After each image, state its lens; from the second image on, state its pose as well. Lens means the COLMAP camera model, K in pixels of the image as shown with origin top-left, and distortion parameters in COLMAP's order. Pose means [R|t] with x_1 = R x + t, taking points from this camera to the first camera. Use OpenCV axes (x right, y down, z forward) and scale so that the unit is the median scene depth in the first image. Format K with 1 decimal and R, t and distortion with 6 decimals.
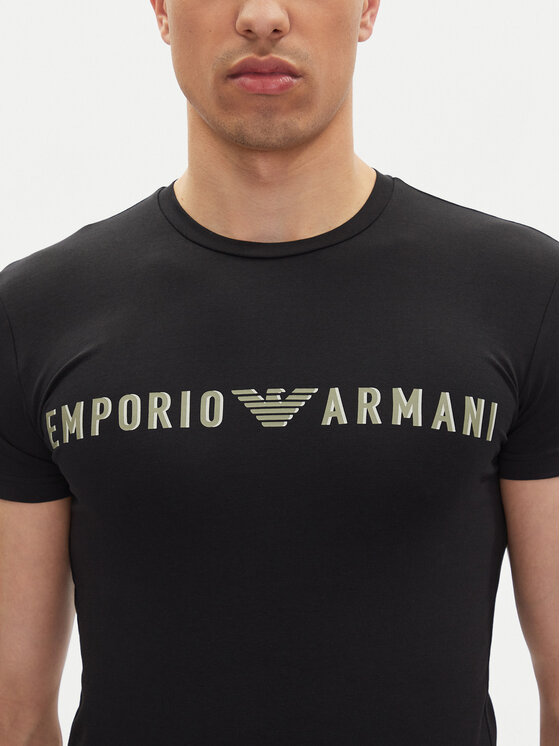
lens RADIAL K [[1840.7, 0, 280.0], [0, 1840.7, 373.0], [0, 0, 1]] dist [0.757932, 0.181424]
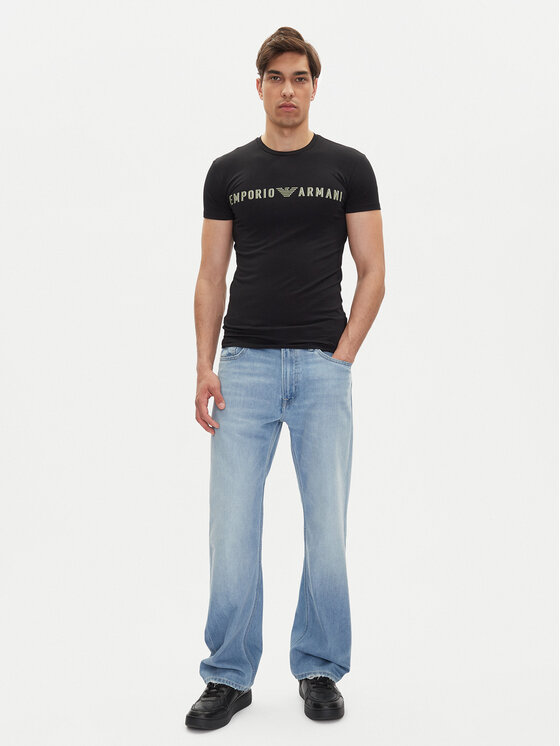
lens RADIAL K [[873.7, 0, 280.0], [0, 873.7, 373.0], [0, 0, 1]] dist [-0.025879, -0.014539]
pose [[0.998828, 0.017874, -0.044988, 0.072650], [-0.010903, 0.988525, 0.150665, 0.118012], [0.047164, -0.149997, 0.987561, -0.908503]]
